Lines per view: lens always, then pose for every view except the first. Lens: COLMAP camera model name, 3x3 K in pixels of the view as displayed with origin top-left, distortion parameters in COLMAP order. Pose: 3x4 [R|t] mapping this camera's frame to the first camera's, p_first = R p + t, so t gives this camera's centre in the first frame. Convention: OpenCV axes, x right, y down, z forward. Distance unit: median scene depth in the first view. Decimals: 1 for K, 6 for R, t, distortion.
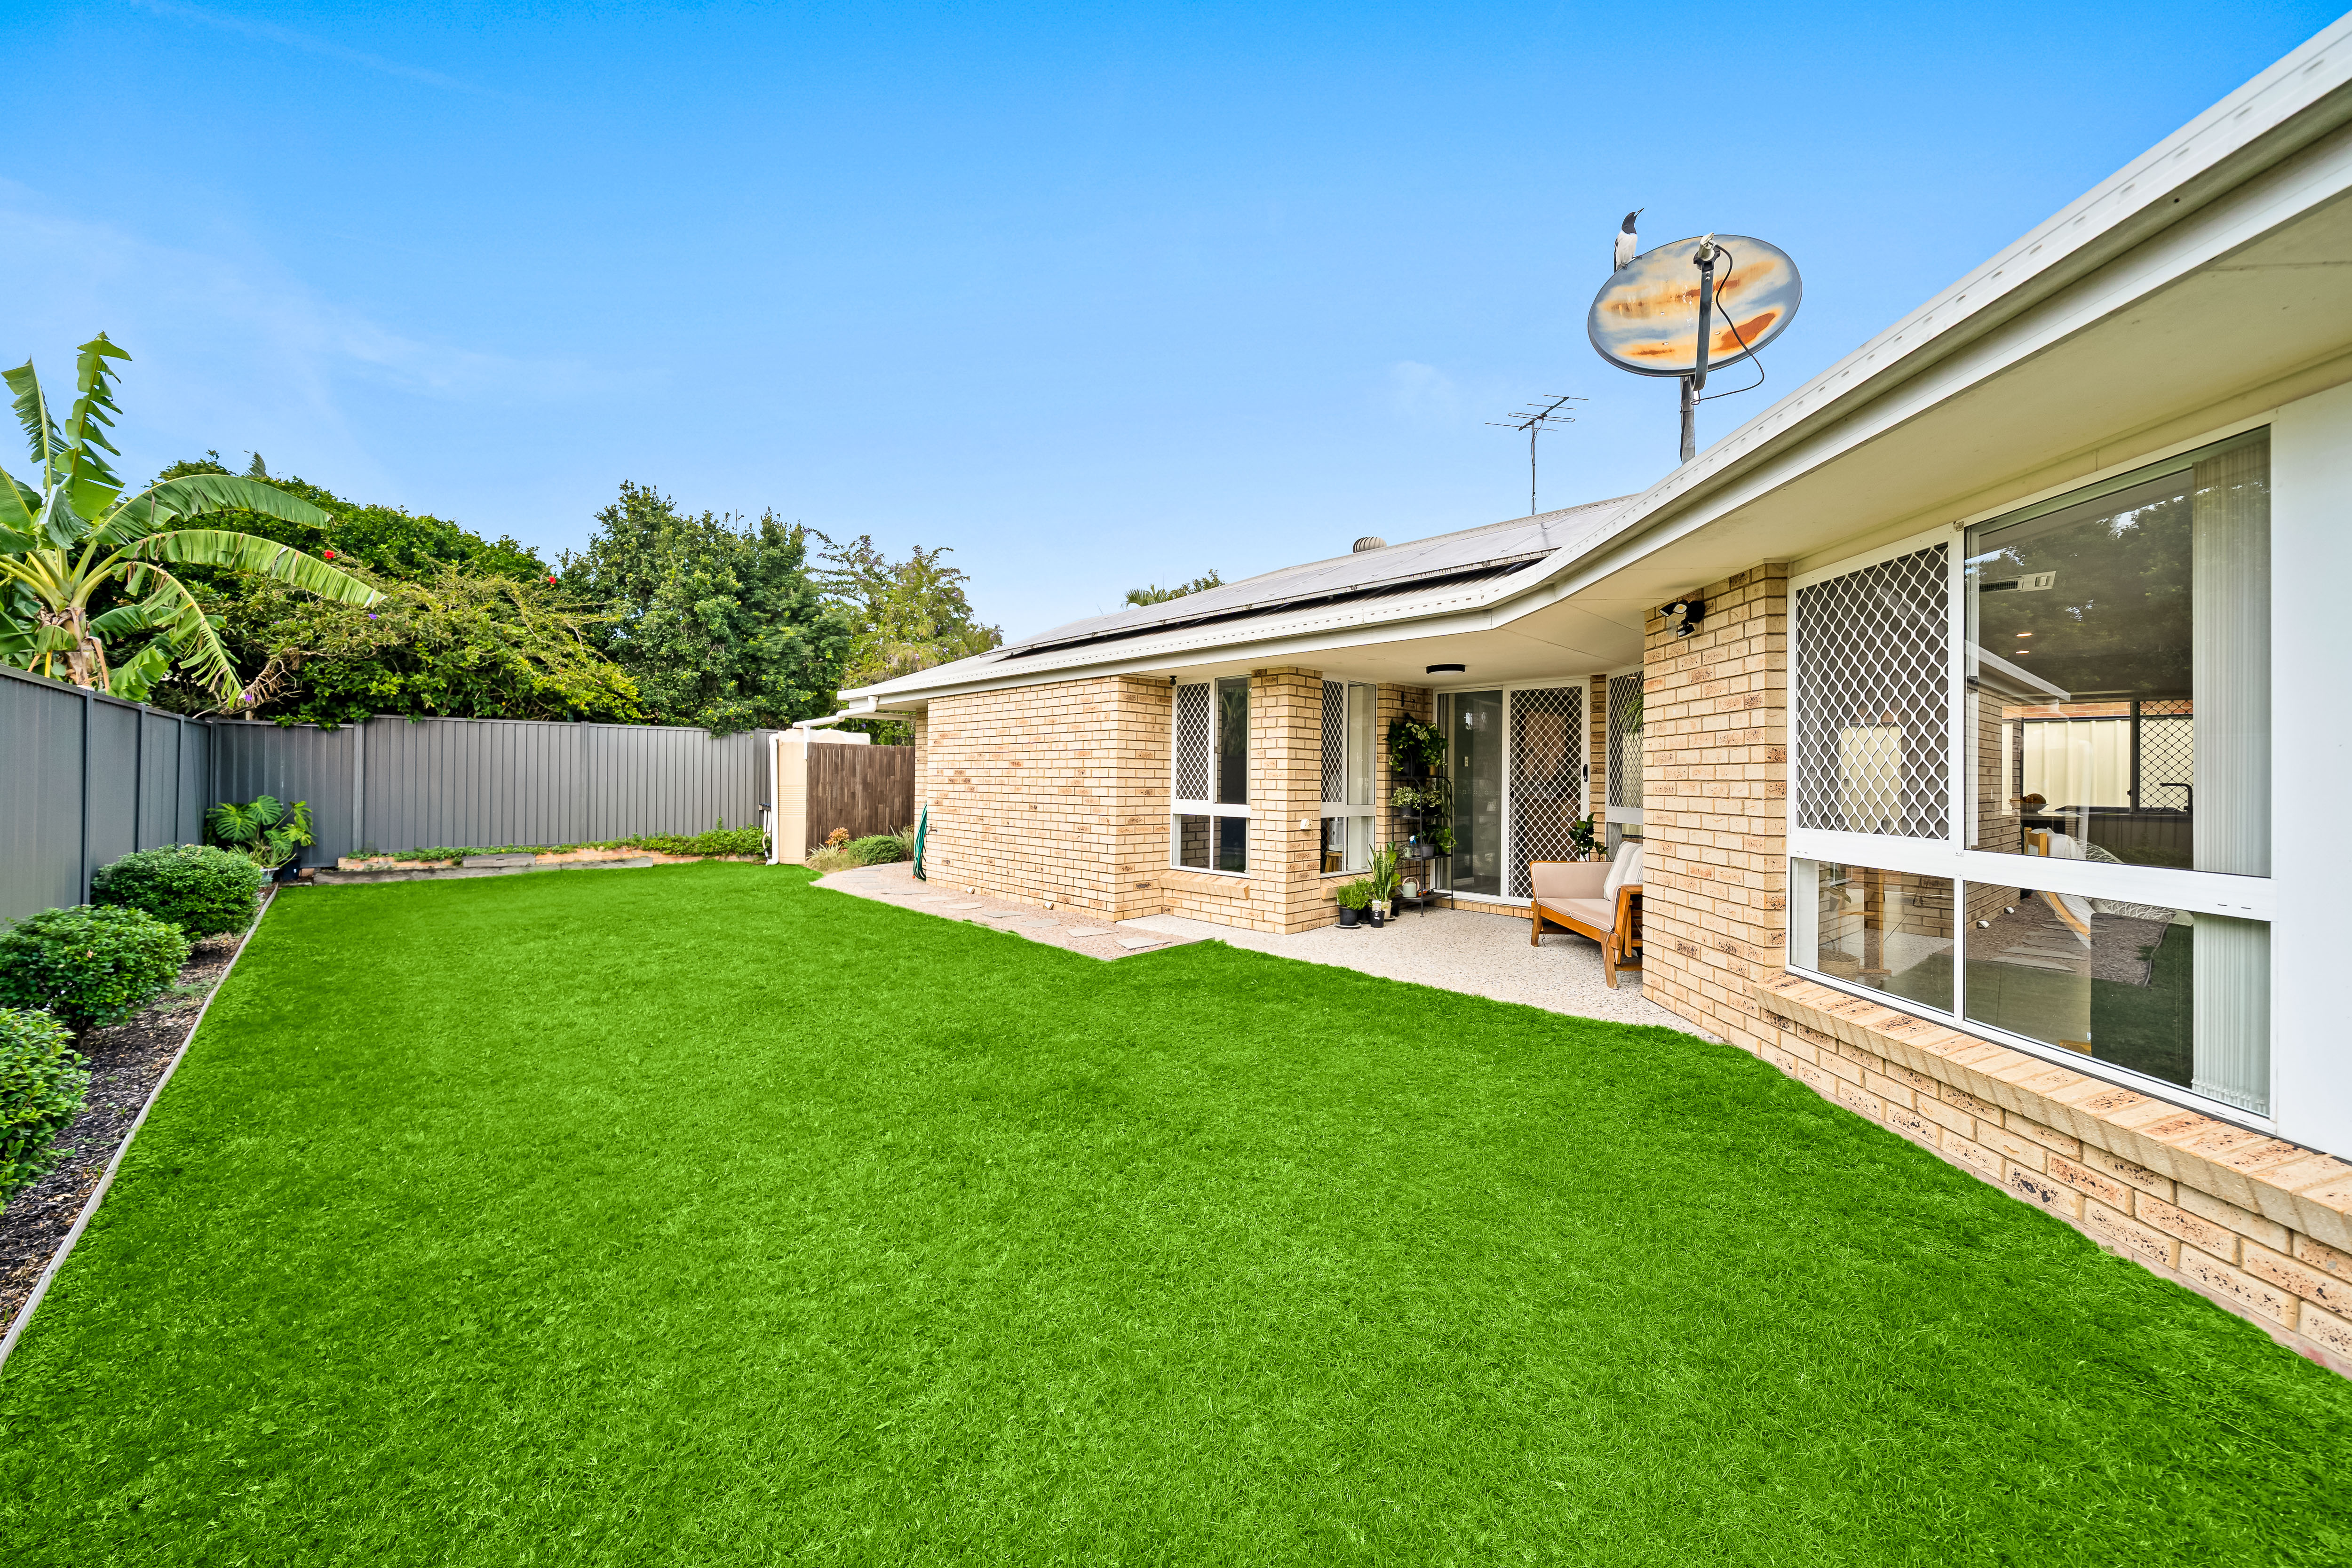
lens RADIAL K [[814.7, 0, 1174.7], [0, 814.7, 780.9], [0, 0, 1]] dist [-0.006686, 0.000158]
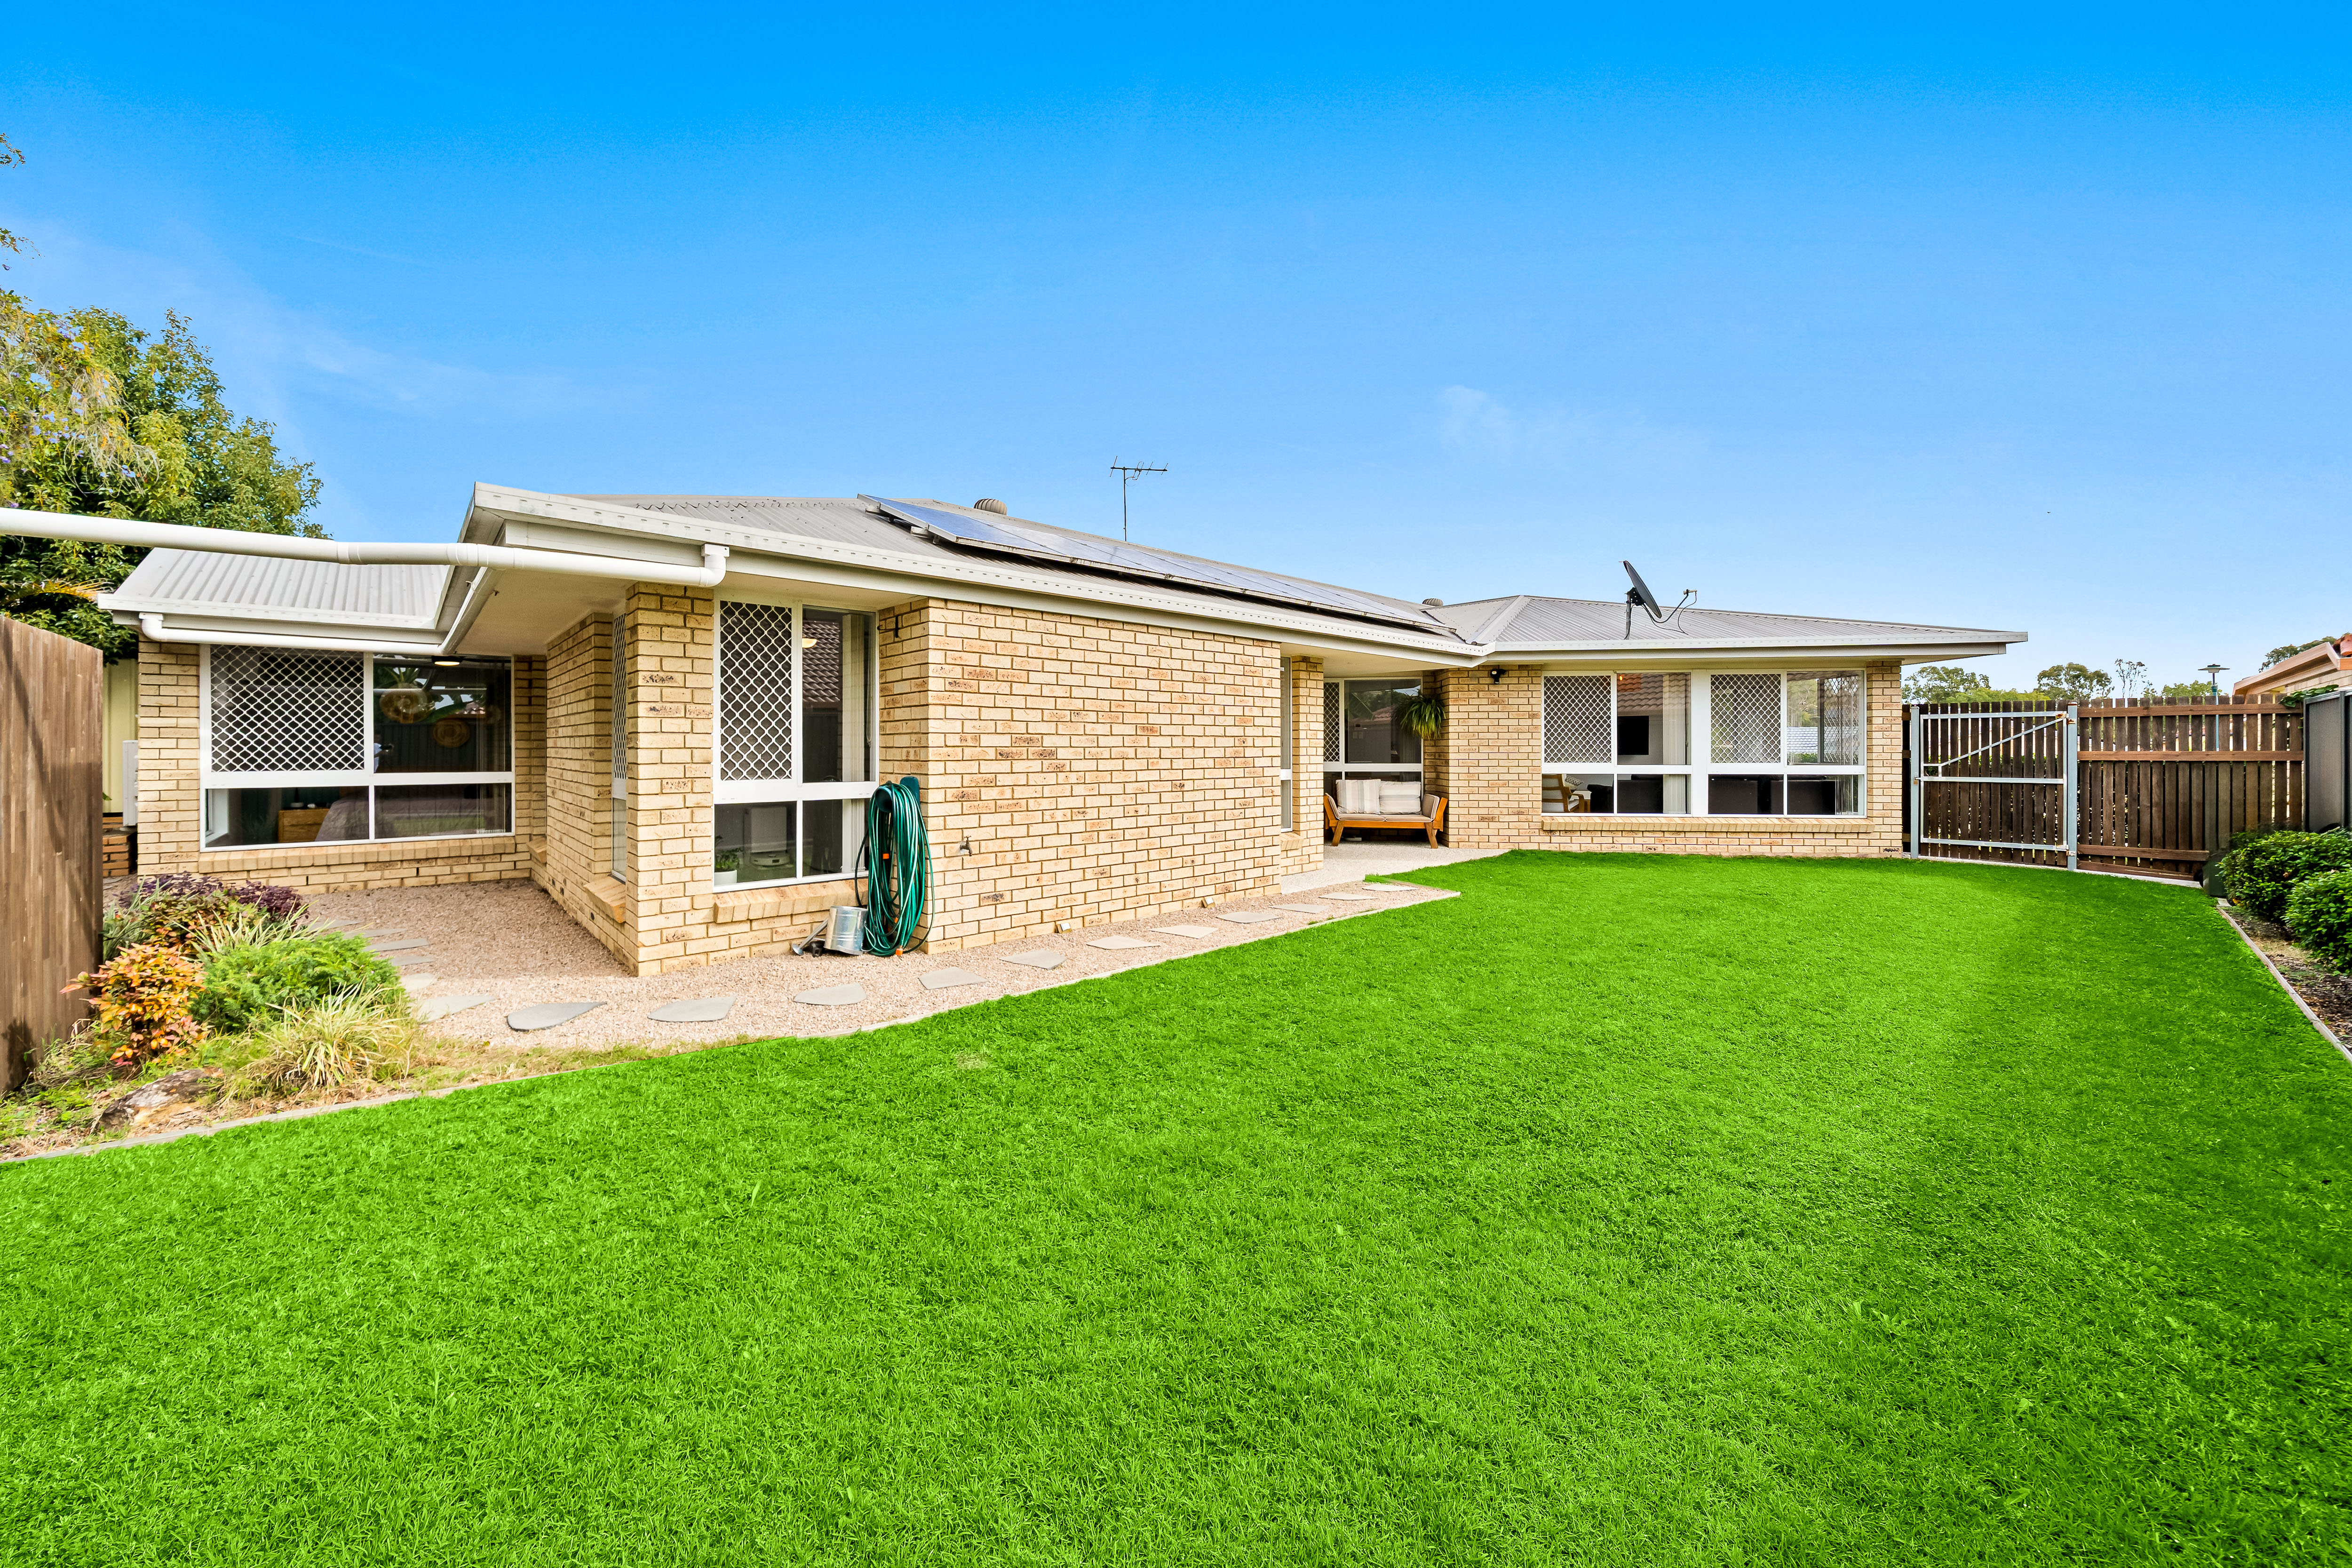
lens RADIAL K [[814.7, 0, 1161.1], [0, 814.7, 744.8], [0, 0, 1]] dist [-0.006686, 0.000158]
pose [[0.073304, -0.004590, 0.997299, -0.991676], [0.006399, 0.999971, 0.004132, -0.010698], [-0.997289, 0.006079, 0.073331, 0.998746]]
